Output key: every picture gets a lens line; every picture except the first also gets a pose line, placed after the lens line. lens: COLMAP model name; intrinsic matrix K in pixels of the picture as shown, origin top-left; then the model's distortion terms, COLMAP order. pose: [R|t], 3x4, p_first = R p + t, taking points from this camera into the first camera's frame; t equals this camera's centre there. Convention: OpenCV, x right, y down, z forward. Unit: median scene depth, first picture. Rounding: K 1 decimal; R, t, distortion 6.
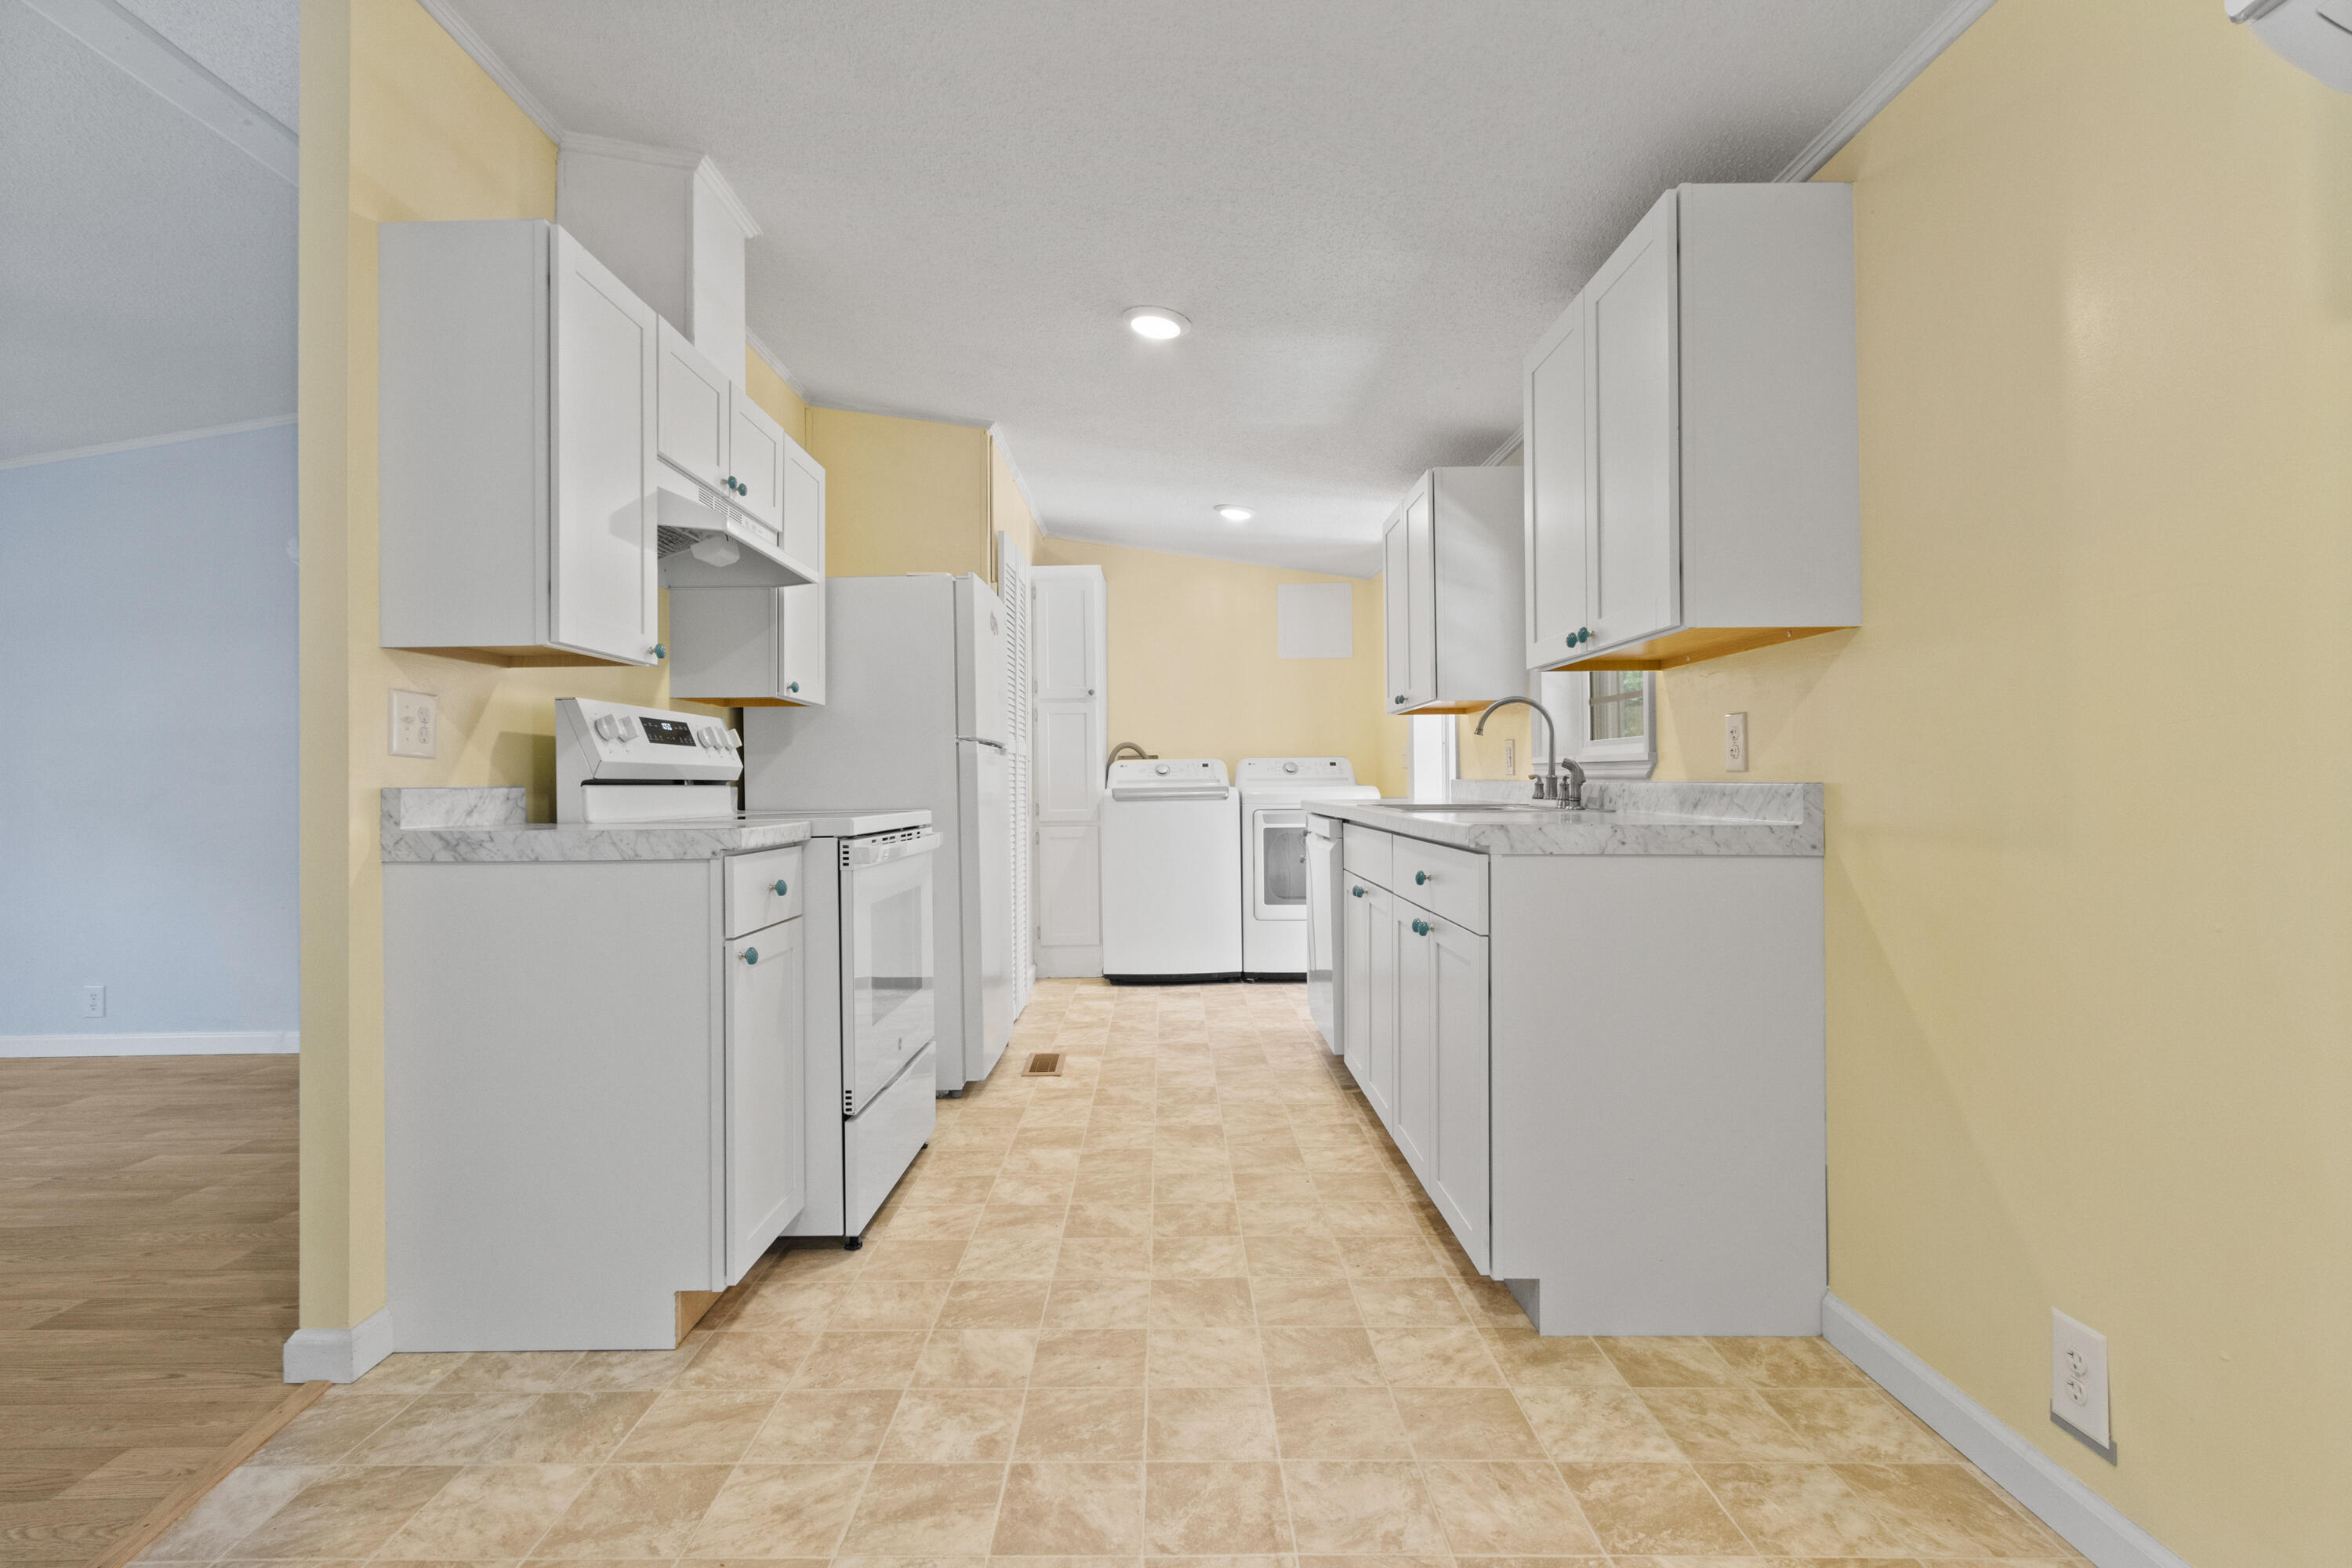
lens RADIAL K [[1111.1, 0, 1164.6], [0, 1111.1, 792.6], [0, 0, 1]] dist [0.006258, -0.002674]
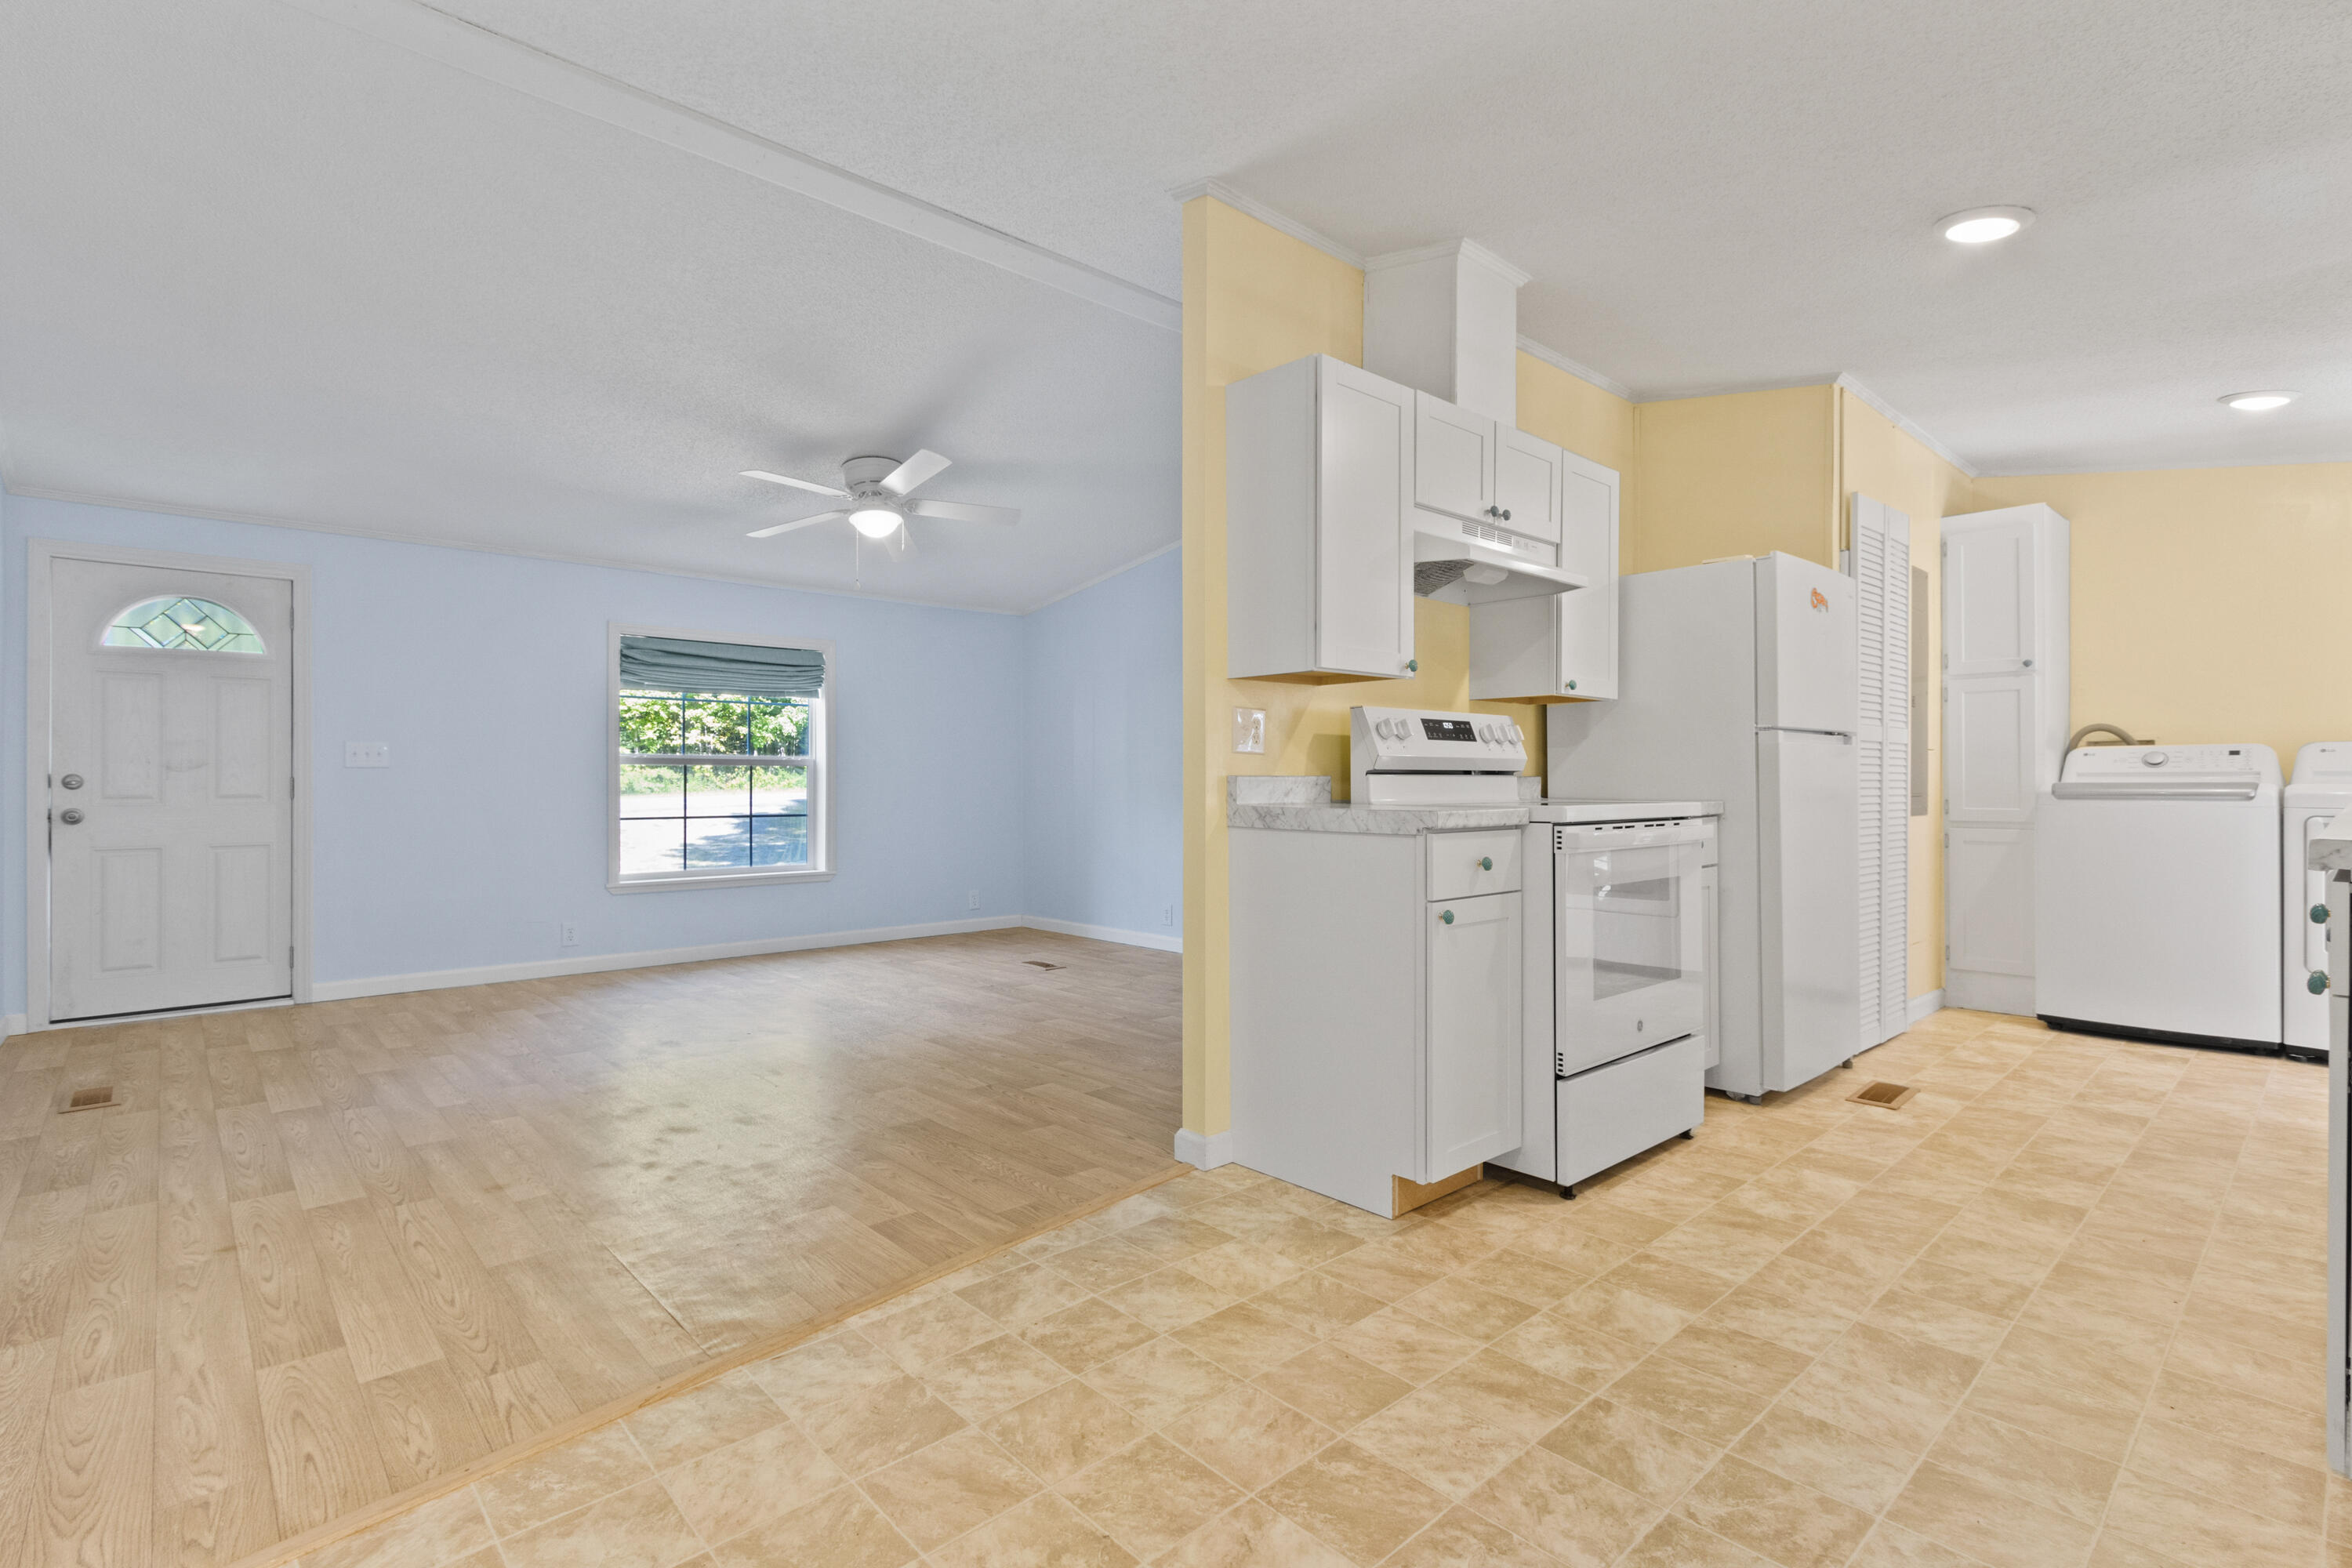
lens RADIAL K [[1111.1, 0, 1136.9], [0, 1111.1, 815.2], [0, 0, 1]] dist [0.006258, -0.002674]
pose [[0.659803, 0.037283, -0.750513, 0.269480], [-0.013363, 0.999193, 0.037889, -0.004633], [0.751320, -0.014970, 0.659768, -0.043193]]
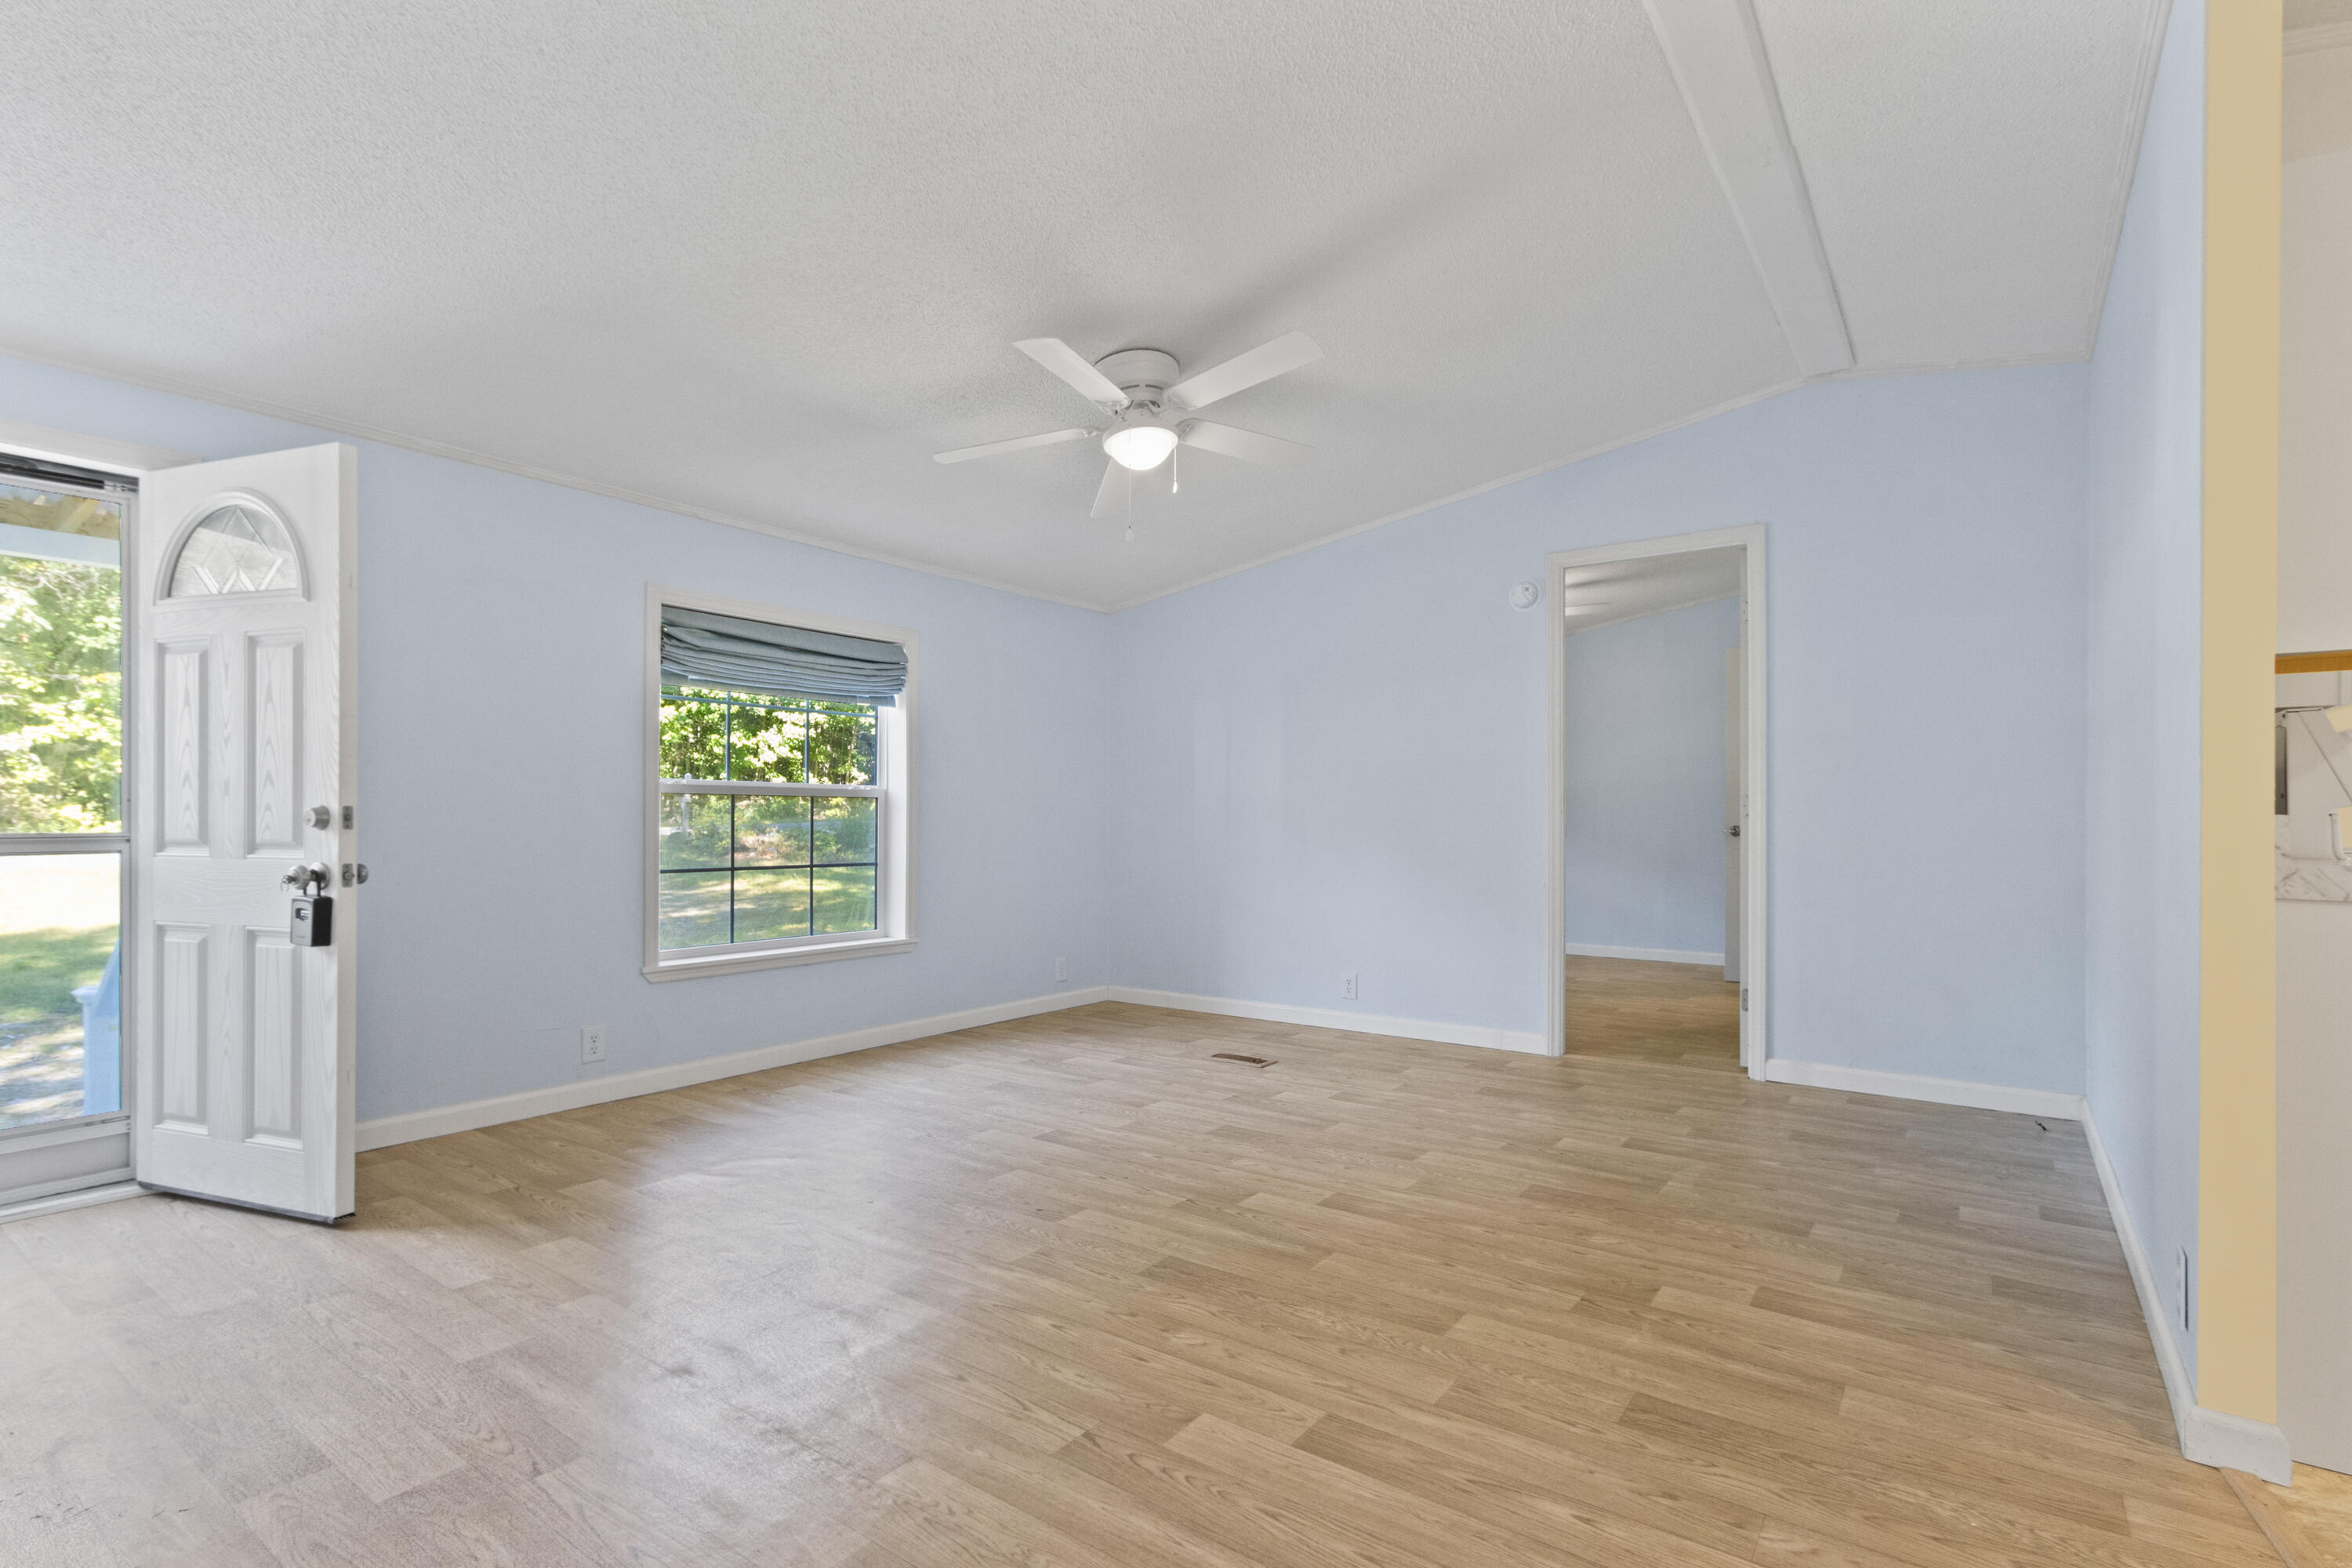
lens RADIAL K [[1111.1, 0, 1150.1], [0, 1111.1, 851.3], [0, 0, 1]] dist [0.006258, -0.002674]
pose [[0.803505, 0.034248, -0.594312, -6.154062], [-0.016730, 0.999249, 0.034964, 0.076146], [0.595063, -0.018151, 0.803474, -1.015301]]
